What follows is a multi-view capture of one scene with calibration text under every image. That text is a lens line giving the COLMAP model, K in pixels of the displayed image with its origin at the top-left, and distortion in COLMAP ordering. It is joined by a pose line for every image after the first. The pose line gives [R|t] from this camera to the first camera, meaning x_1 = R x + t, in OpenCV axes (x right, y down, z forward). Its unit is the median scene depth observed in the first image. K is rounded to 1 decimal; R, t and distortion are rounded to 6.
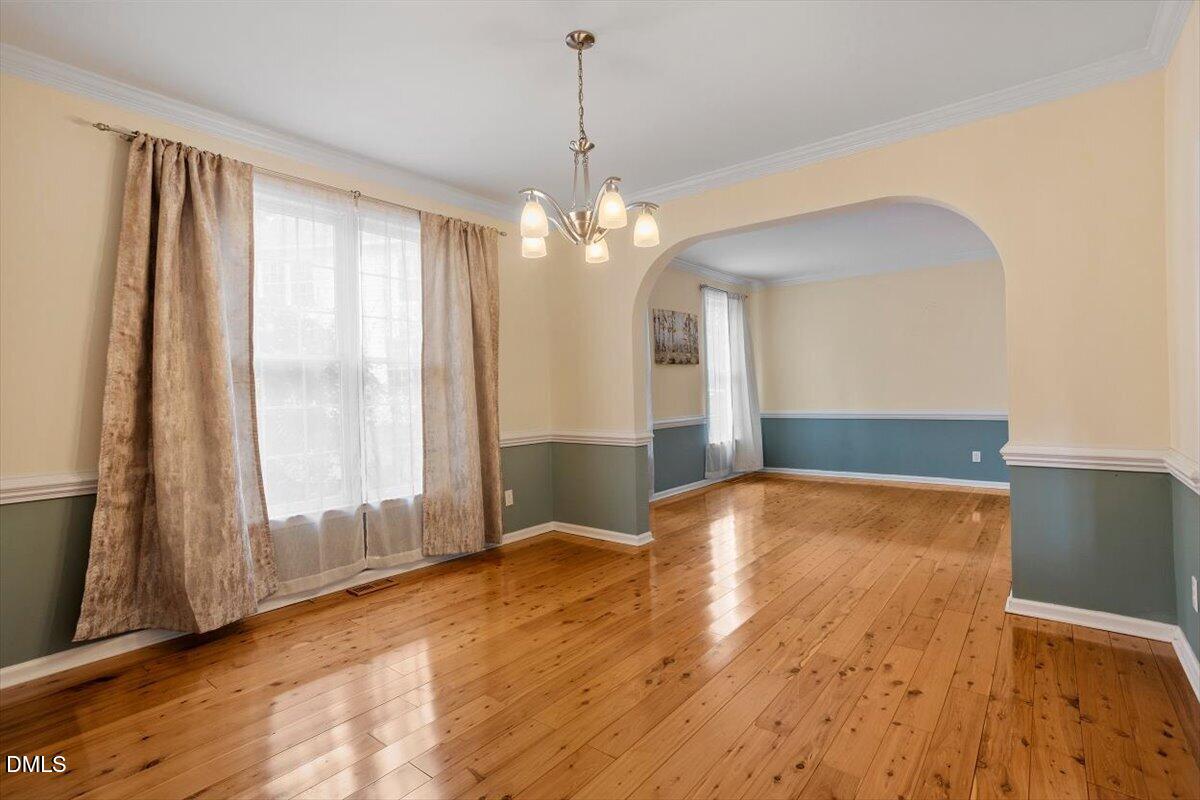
lens RADIAL K [[578.9, 0, 600.0], [0, 578.9, 400.0], [0, 0, 1]] dist [-0.001317, -0.000022]
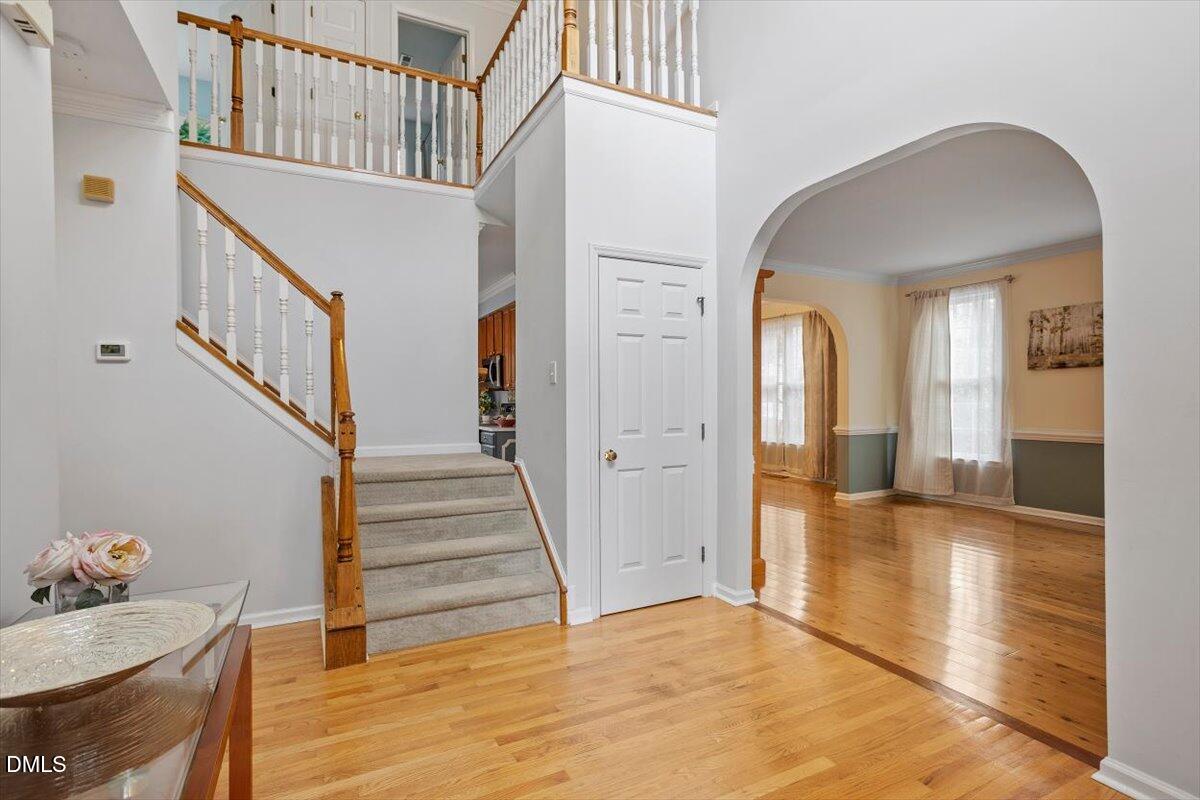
lens RADIAL K [[596.4, 0, 600.0], [0, 596.4, 400.0], [0, 0, 1]] dist [-0.004912, 0.026890]
pose [[-0.410523, 0.020767, -0.911614, 1.179127], [-0.007267, 0.999634, 0.026045, -0.032088], [0.911821, 0.017317, -0.410222, 0.711524]]
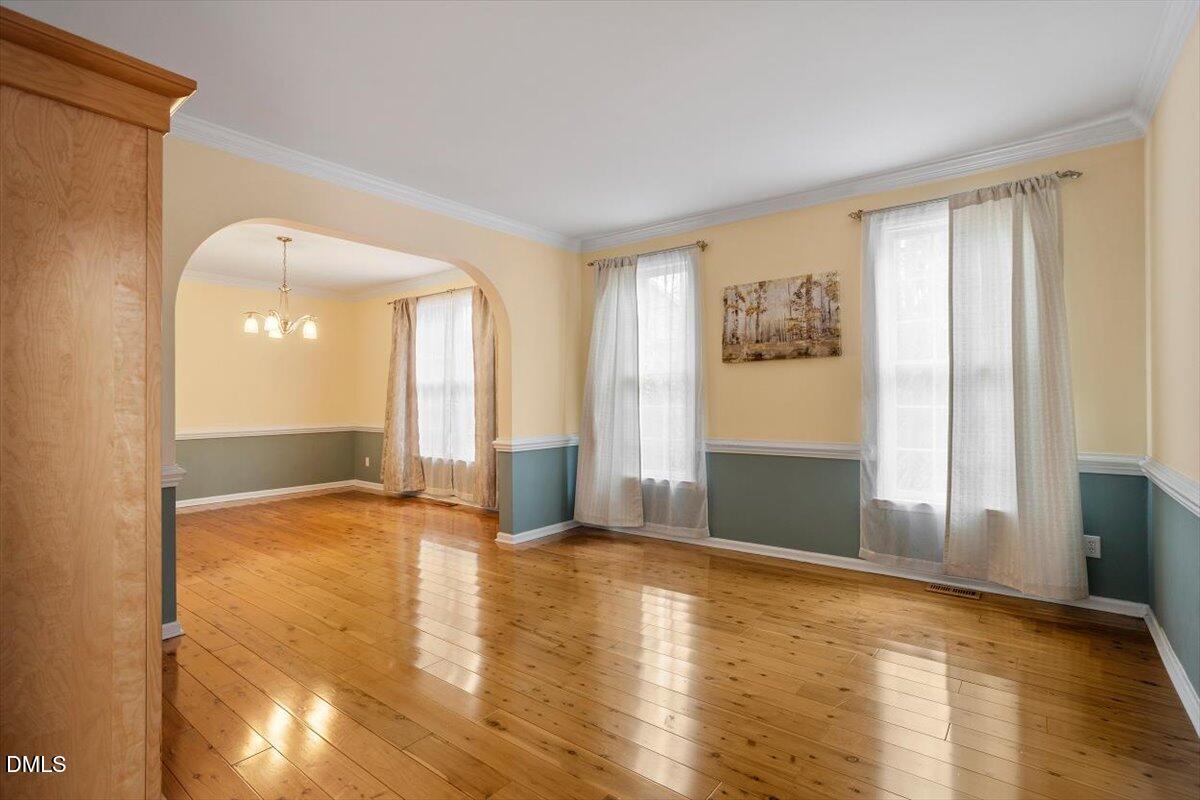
lens RADIAL K [[578.9, 0, 600.0], [0, 578.9, 400.0], [0, 0, 1]] dist [-0.001317, -0.000022]
pose [[0.016279, 0.021504, -0.999636, 0.767783], [-0.011514, 0.999706, 0.021318, -0.027676], [0.999801, 0.011162, 0.016521, 0.773982]]
